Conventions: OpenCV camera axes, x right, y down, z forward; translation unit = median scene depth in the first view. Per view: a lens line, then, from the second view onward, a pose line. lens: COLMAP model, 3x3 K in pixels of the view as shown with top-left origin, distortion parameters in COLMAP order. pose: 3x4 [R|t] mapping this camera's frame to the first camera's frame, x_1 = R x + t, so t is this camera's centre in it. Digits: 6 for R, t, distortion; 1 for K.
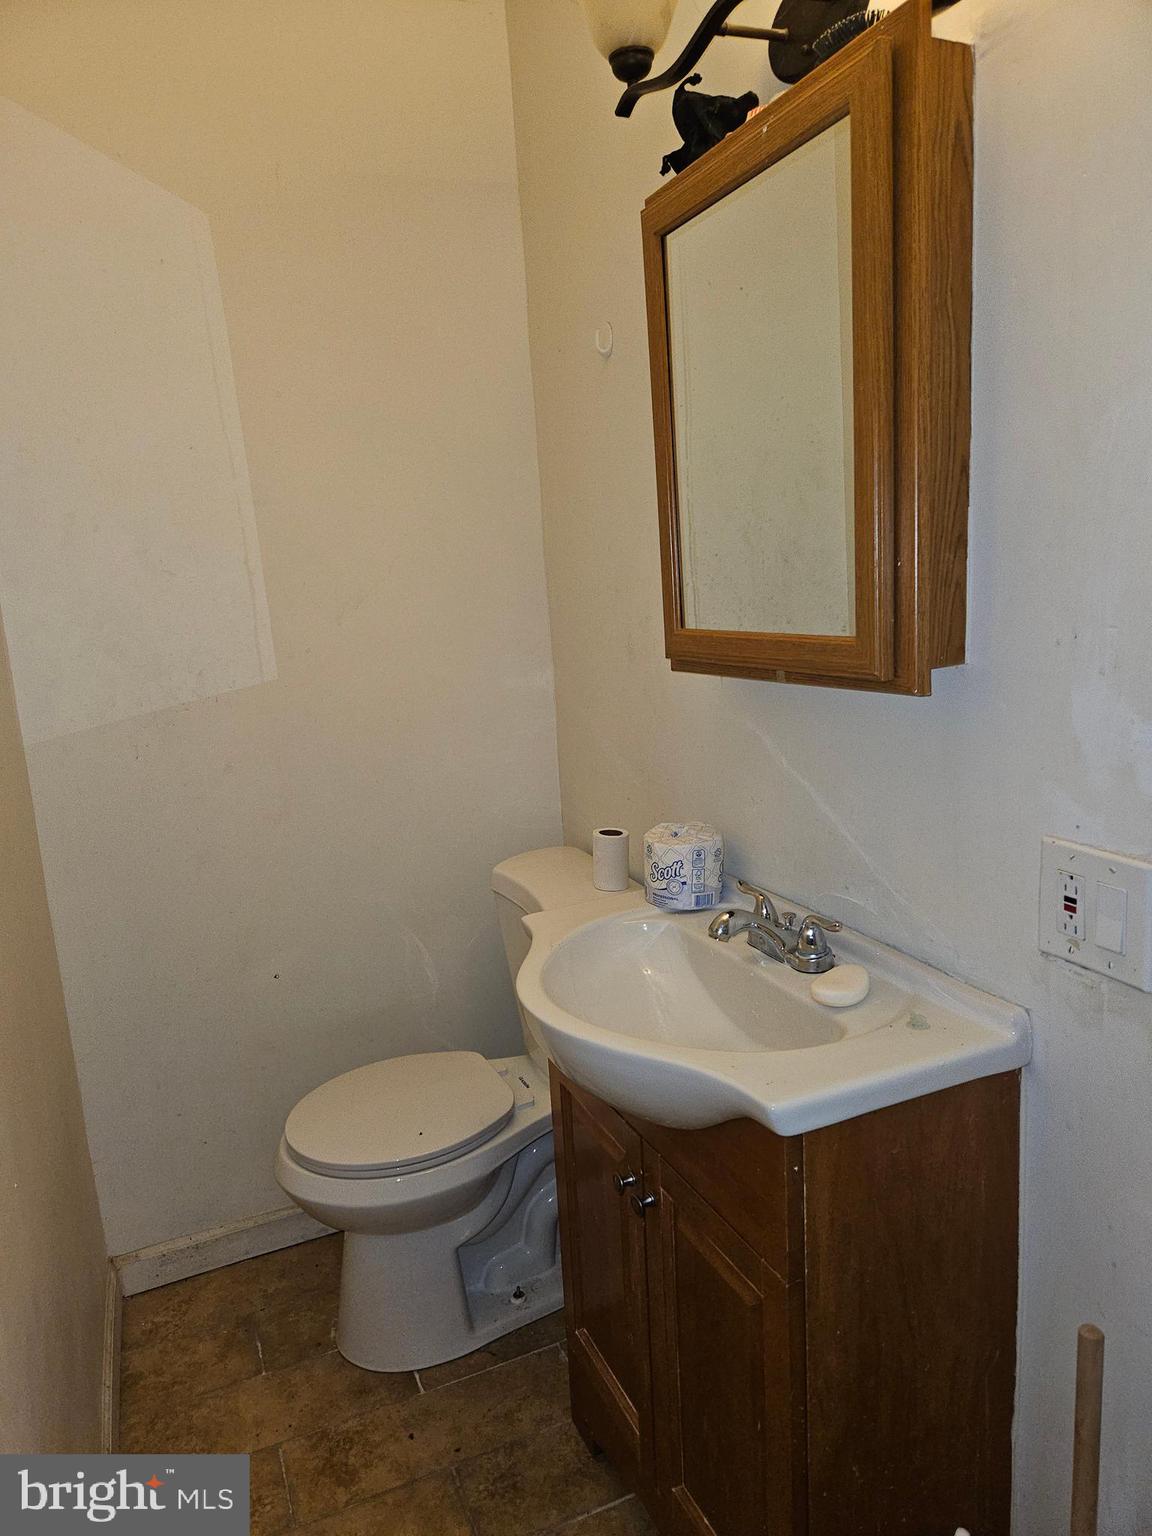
lens RADIAL K [[1046.2, 0, 576.0], [0, 1046.2, 768.0], [0, 0, 1]] dist [0.020381, -0.003047]
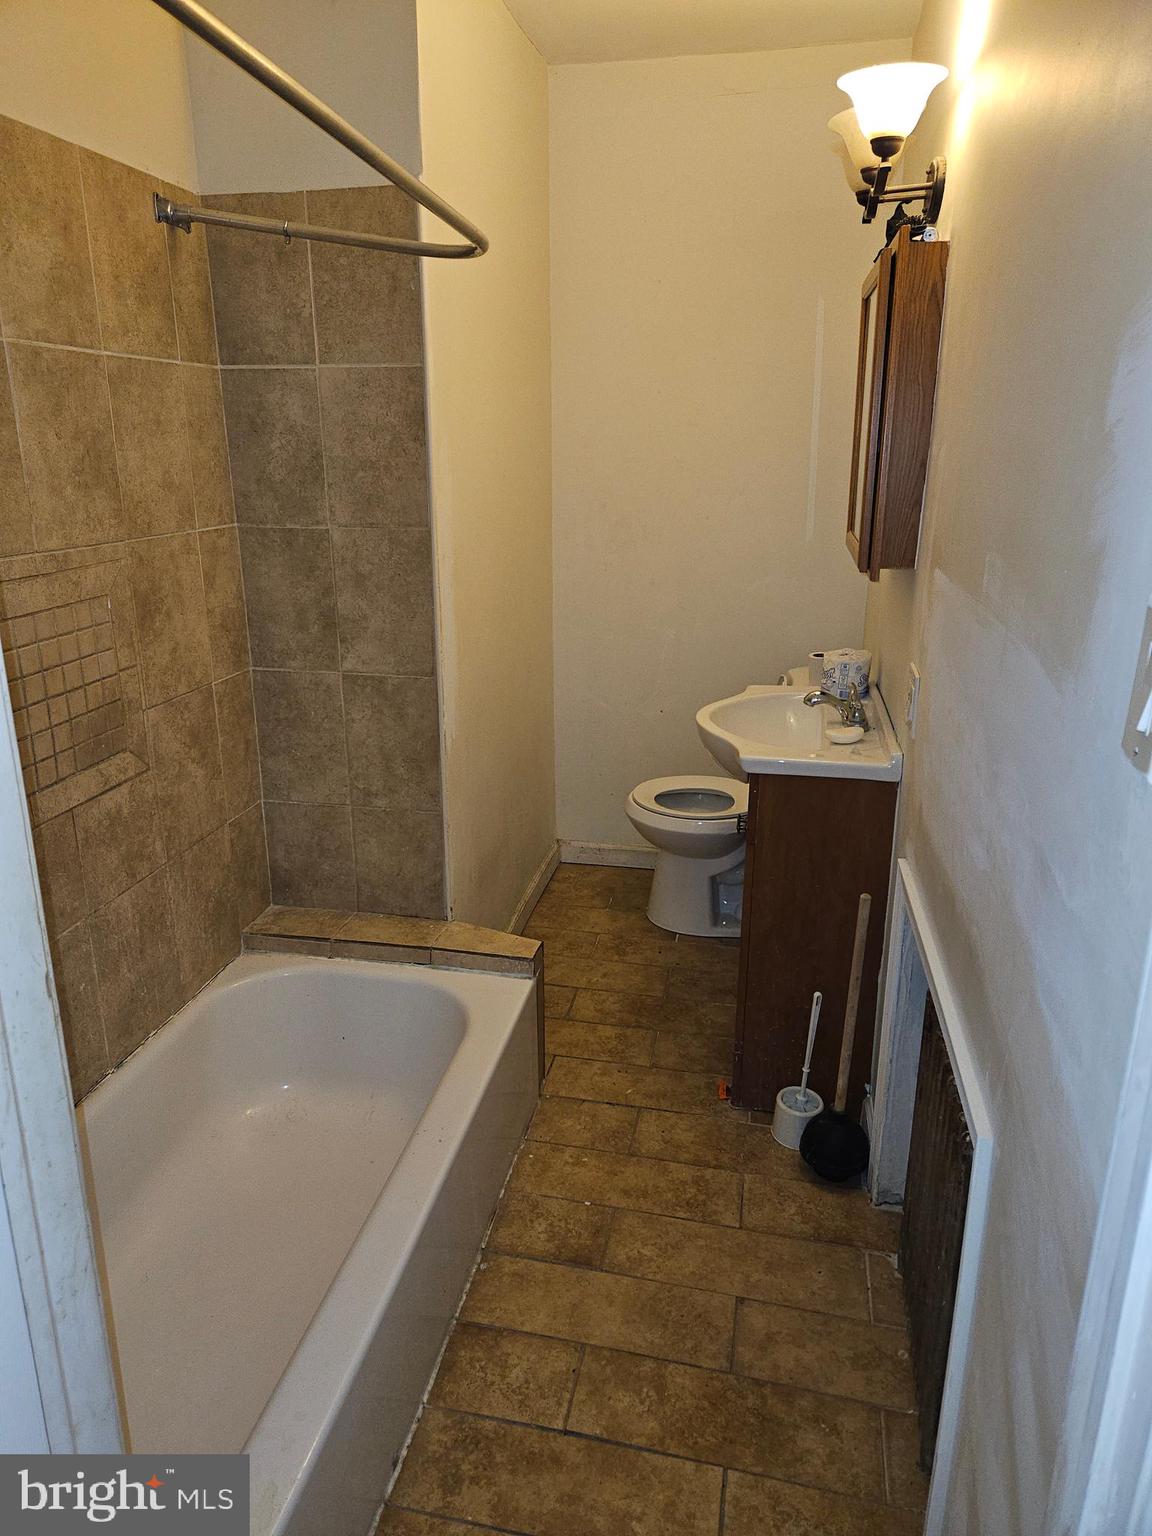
lens RADIAL K [[1046.2, 0, 576.0], [0, 1046.2, 768.0], [0, 0, 1]] dist [0.020381, -0.003047]
pose [[0.821508, 0.232086, -0.520827, 0.645912], [-0.158191, 0.970327, 0.182871, -0.000106], [0.547814, -0.067840, 0.833845, -0.640092]]
